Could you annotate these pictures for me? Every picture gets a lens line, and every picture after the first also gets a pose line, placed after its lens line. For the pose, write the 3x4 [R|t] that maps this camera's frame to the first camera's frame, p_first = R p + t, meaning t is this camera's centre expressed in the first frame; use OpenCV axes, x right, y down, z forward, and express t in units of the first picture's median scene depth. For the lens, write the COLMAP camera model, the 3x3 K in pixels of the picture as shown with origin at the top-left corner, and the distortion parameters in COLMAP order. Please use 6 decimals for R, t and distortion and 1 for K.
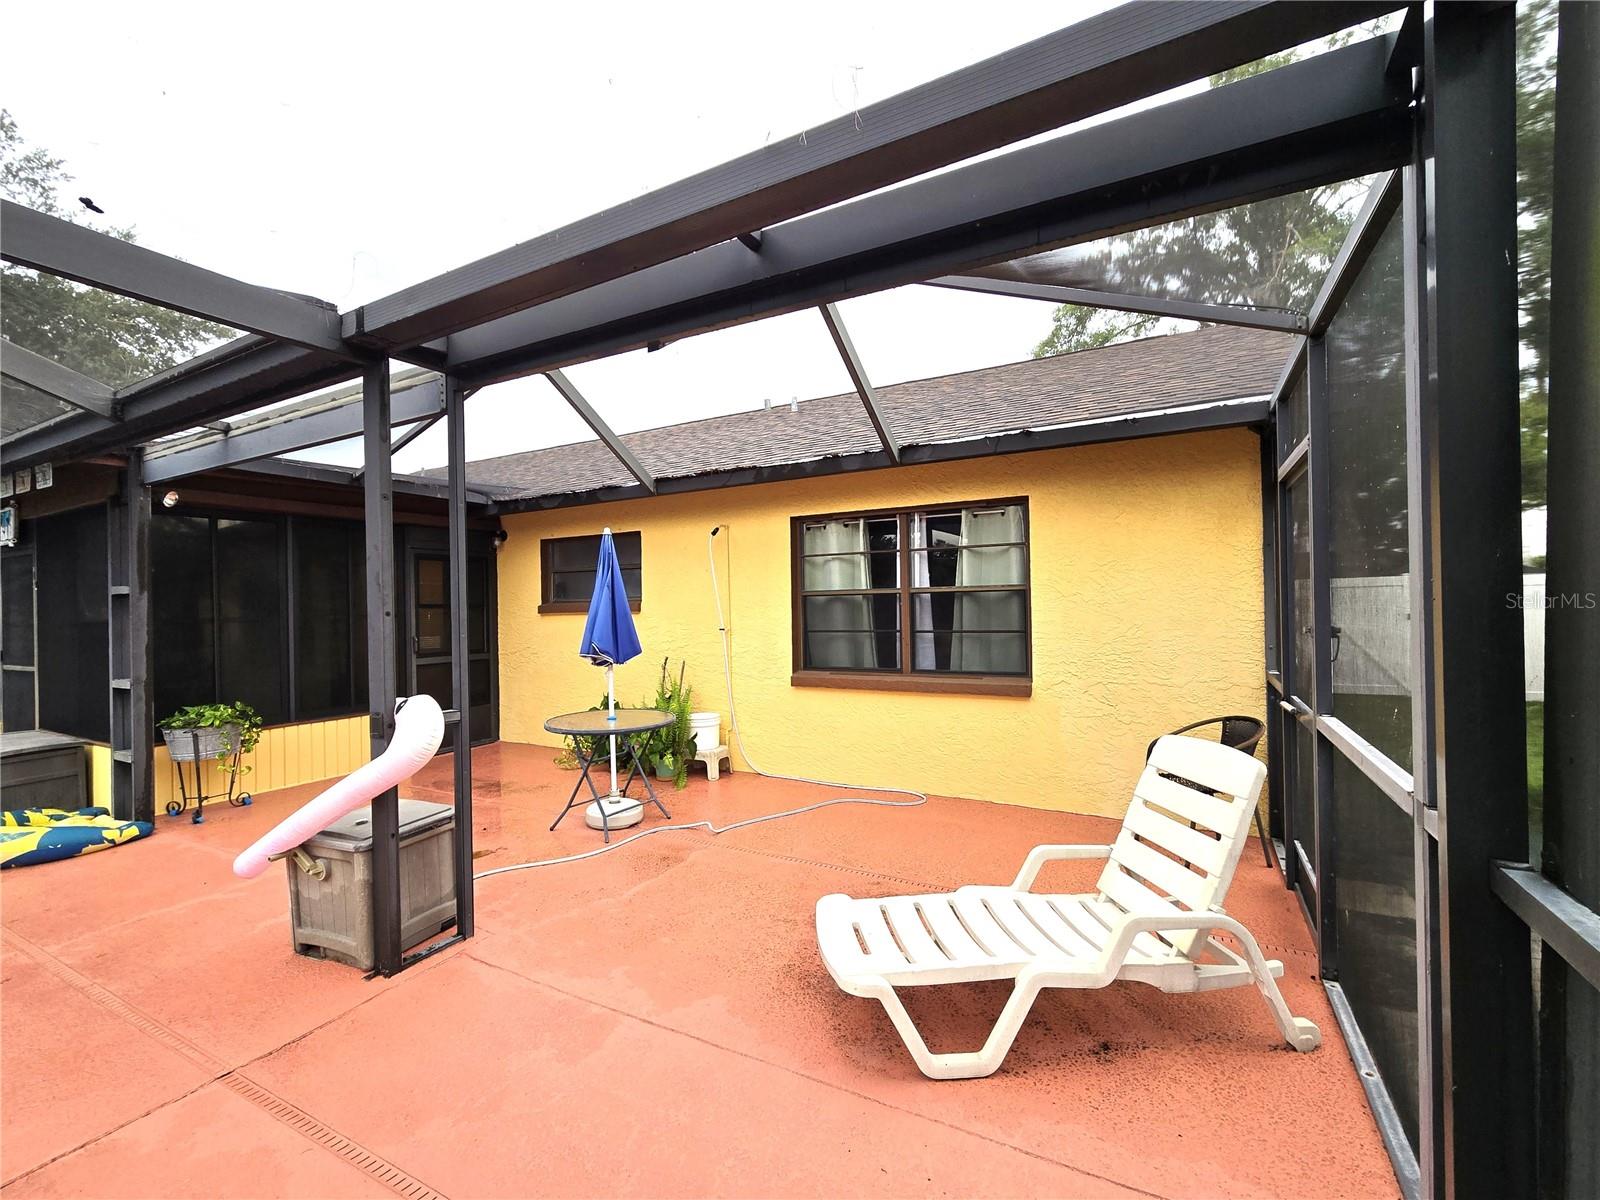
lens RADIAL K [[659.2, 0, 800.0], [0, 659.2, 600.0], [0, 0, 1]] dist [-0.000899, 0.000022]
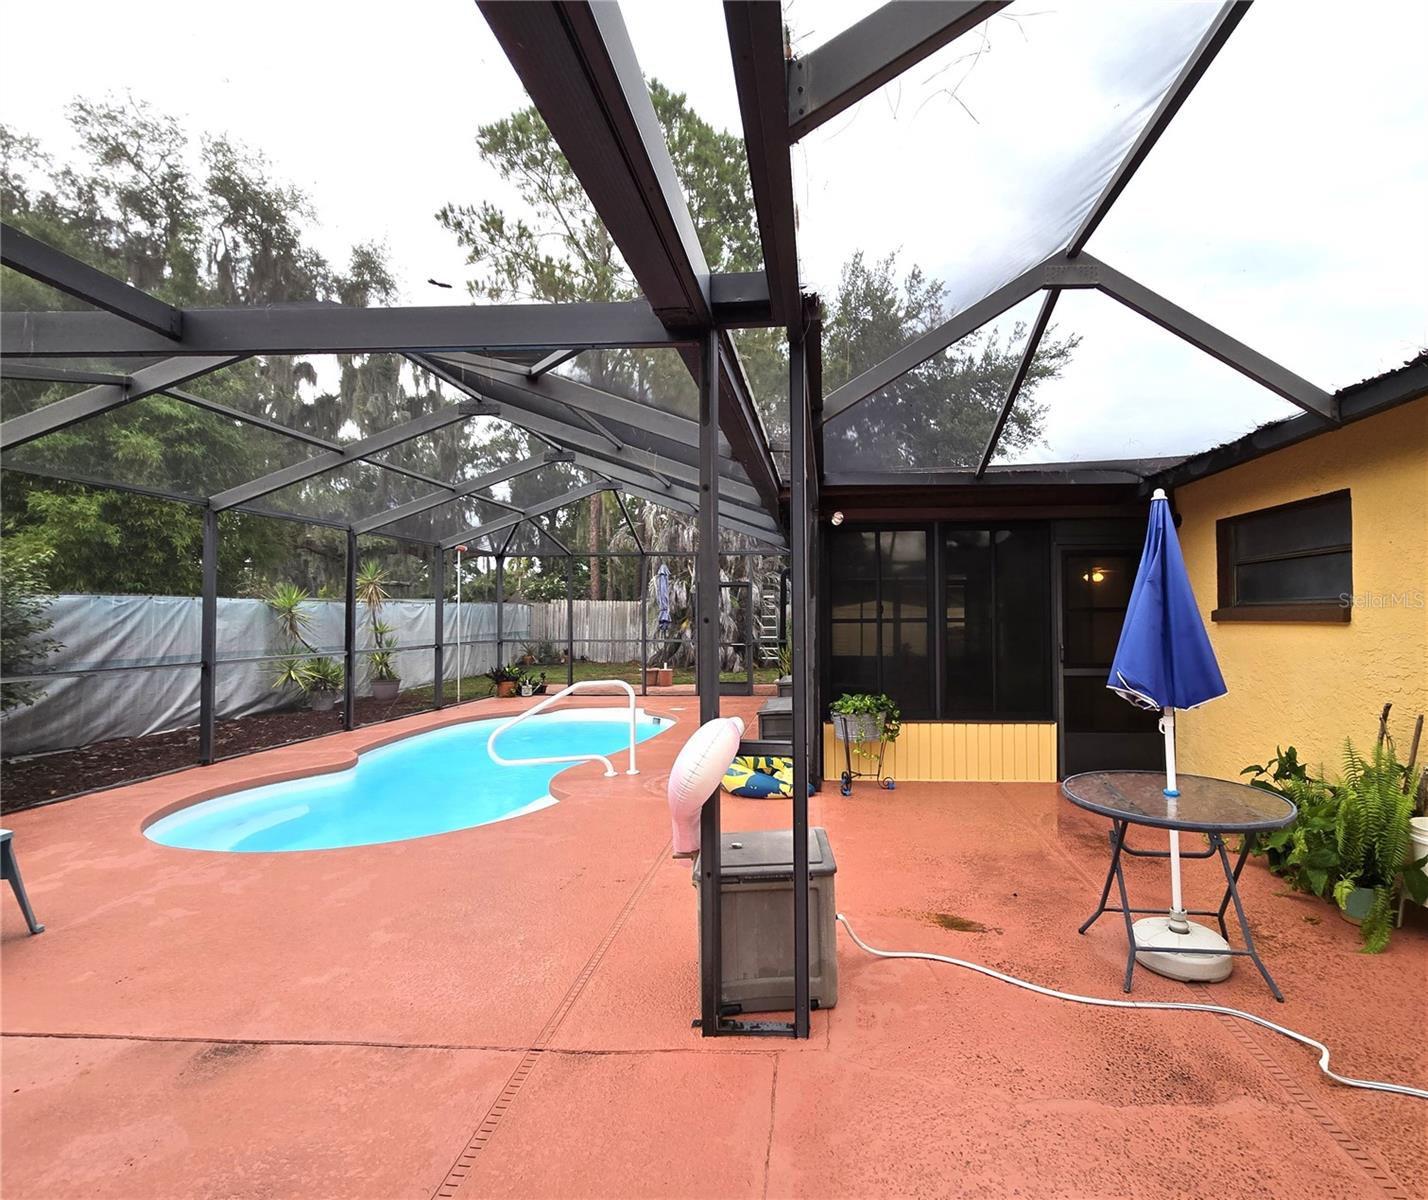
lens RADIAL K [[698.1, 0, 714.0], [0, 698.1, 600.0], [0, 0, 1]] dist [-0.013467, 0.000340]
pose [[0.437758, -0.004746, -0.899080, 0.088097], [0.000728, 0.999988, -0.004925, 0.000971], [0.899093, 0.001502, 0.437756, 0.256376]]
